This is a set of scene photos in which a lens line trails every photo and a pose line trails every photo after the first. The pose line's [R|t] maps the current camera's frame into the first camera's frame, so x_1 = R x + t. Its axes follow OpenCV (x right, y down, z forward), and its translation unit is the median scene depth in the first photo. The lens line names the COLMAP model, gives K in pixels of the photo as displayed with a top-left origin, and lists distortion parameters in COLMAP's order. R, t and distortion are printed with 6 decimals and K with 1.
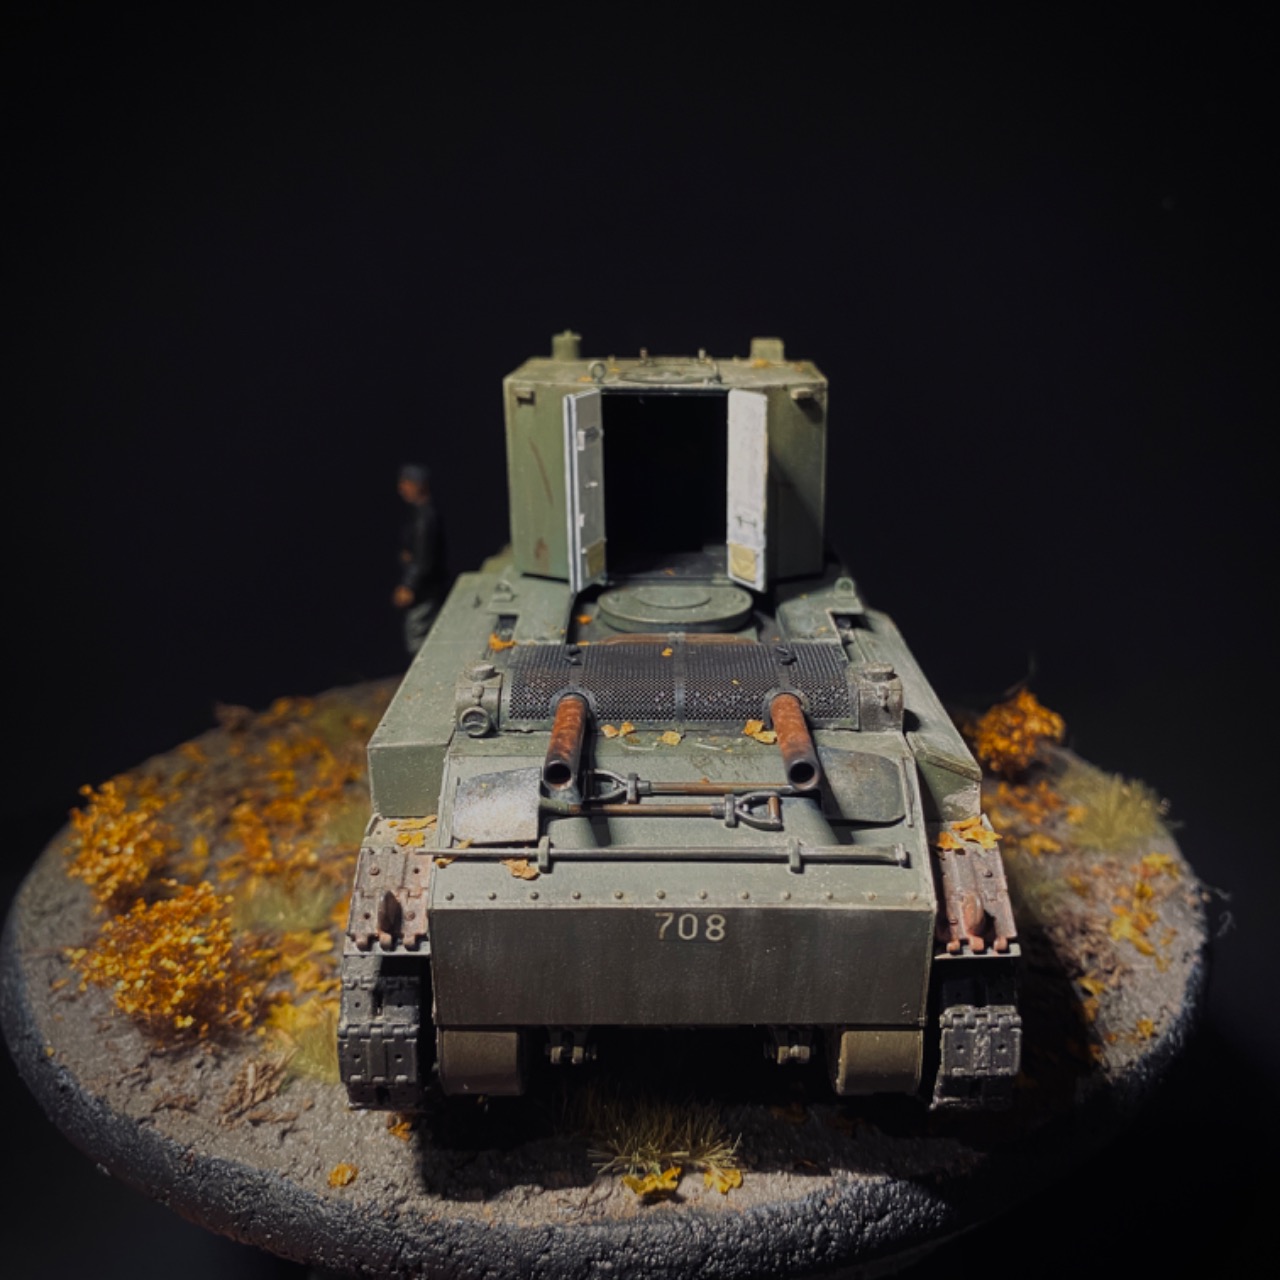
lens RADIAL K [[1272.8, 0, 641.3], [0, 1272.8, 552.7], [0, 0, 1]] dist [-0.007499, -0.022510]
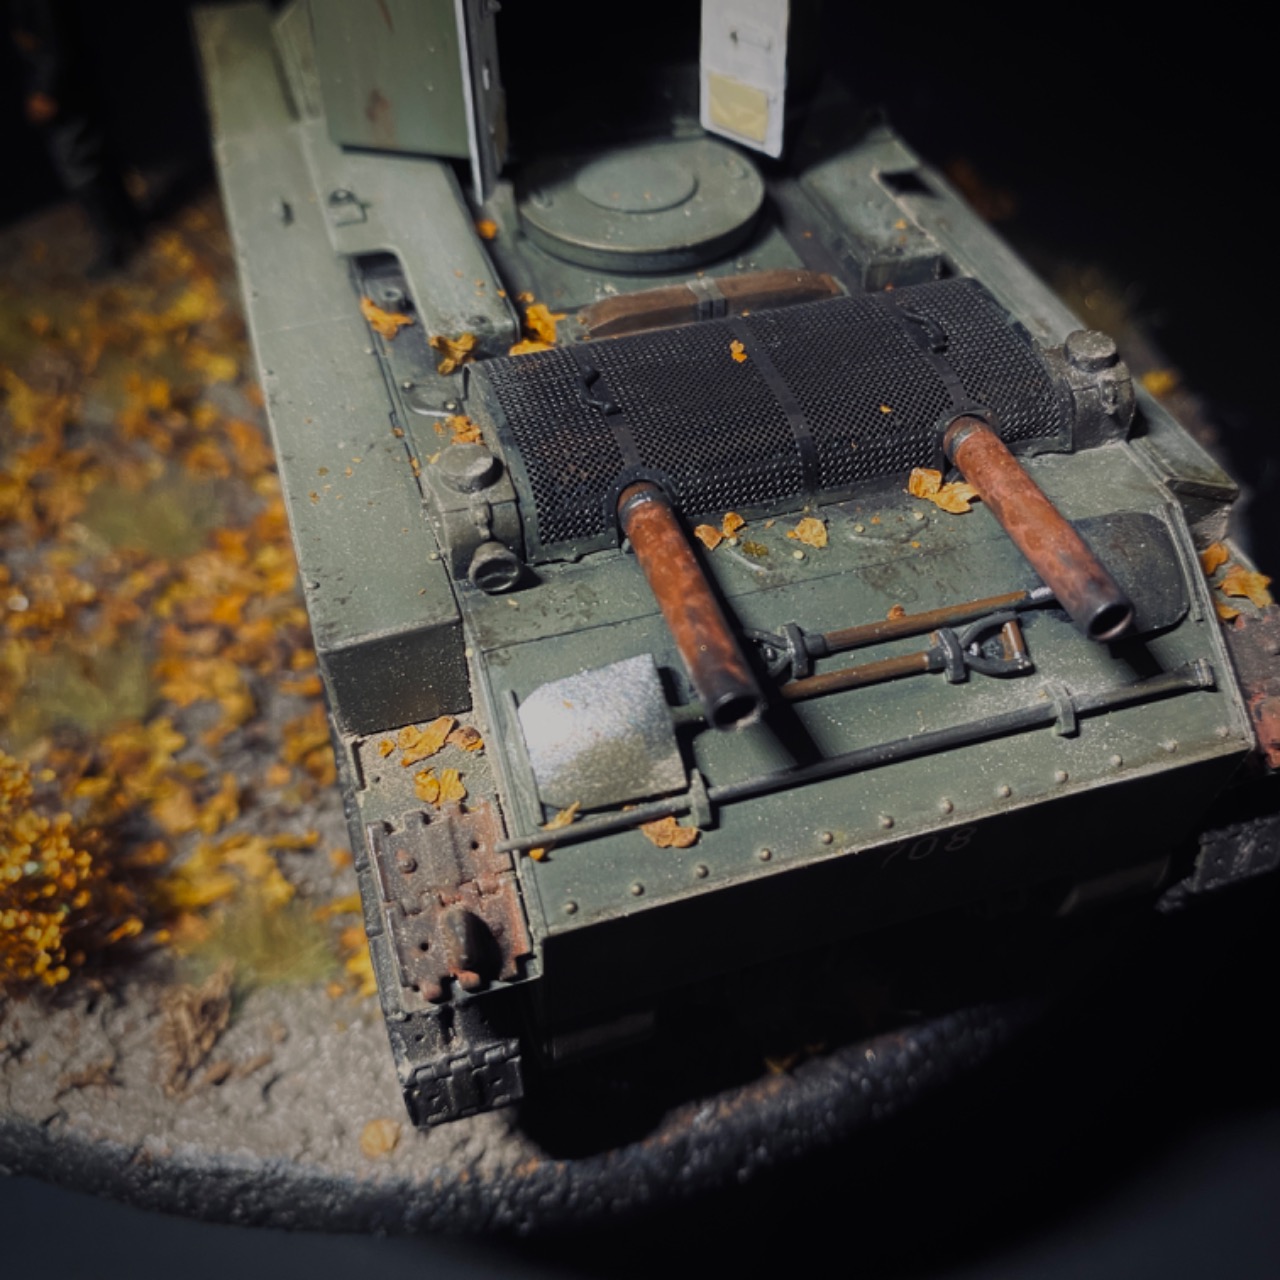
lens RADIAL K [[1332.5, 0, 658.2], [0, 1332.5, 617.9], [0, 0, 1]] dist [0.188911, -0.683077]
pose [[0.949770, -0.213149, 0.229141, -0.201130], [0.064636, 0.850015, 0.522779, -0.159744], [-0.306202, -0.481708, 0.821095, 0.462101]]
